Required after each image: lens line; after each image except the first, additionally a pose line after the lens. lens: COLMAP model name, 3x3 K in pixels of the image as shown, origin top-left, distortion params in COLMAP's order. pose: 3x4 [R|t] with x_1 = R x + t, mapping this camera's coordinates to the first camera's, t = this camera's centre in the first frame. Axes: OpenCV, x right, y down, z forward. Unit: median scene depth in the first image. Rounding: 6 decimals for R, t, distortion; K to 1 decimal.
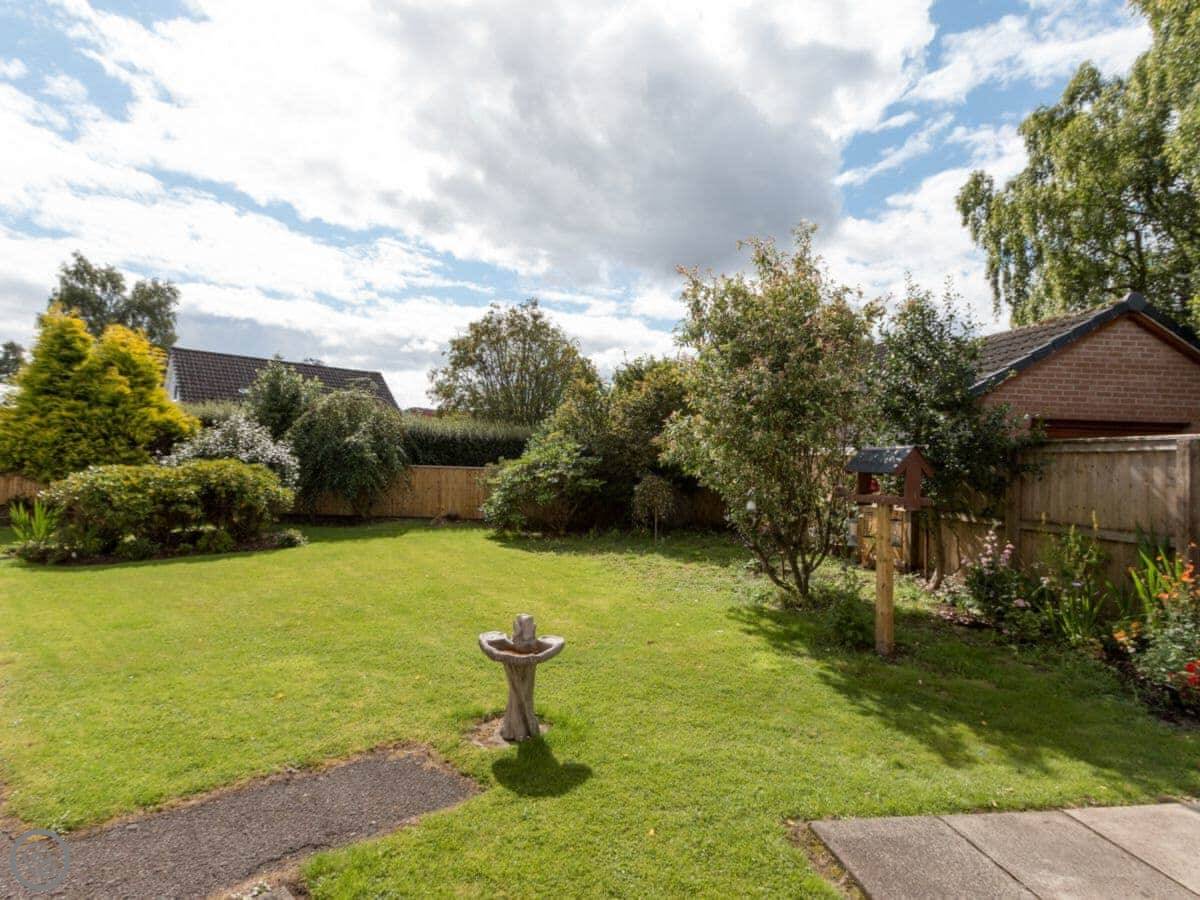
lens RADIAL K [[669.5, 0, 588.0], [0, 669.5, 448.3], [0, 0, 1]] dist [-0.000500, 0.000339]
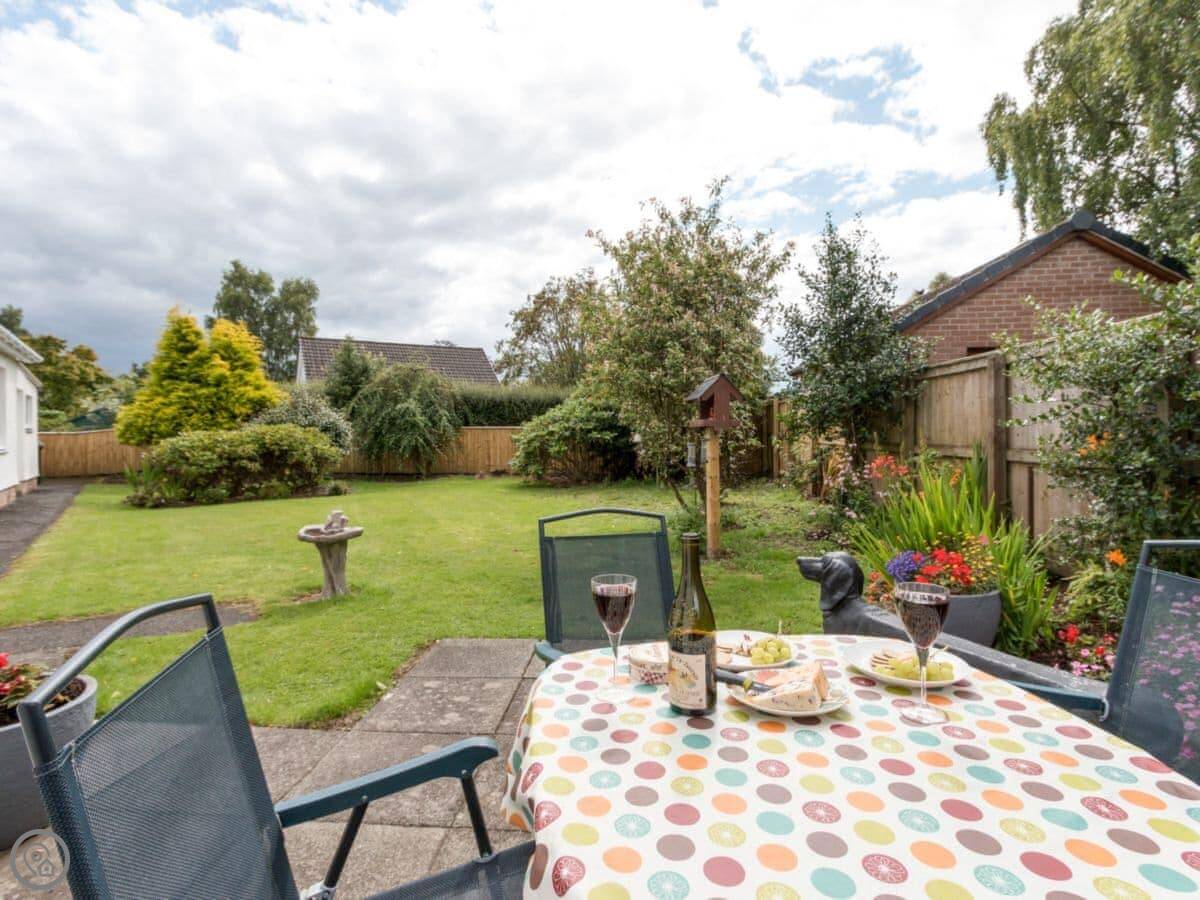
lens RADIAL K [[669.5, 0, 613.3], [0, 669.5, 436.9], [0, 0, 1]] dist [-0.000500, 0.000339]
pose [[0.981796, -0.035680, -0.186555, 0.219084], [0.040608, 0.998918, 0.022661, 0.030700], [0.185544, -0.029824, 0.982183, -0.059900]]
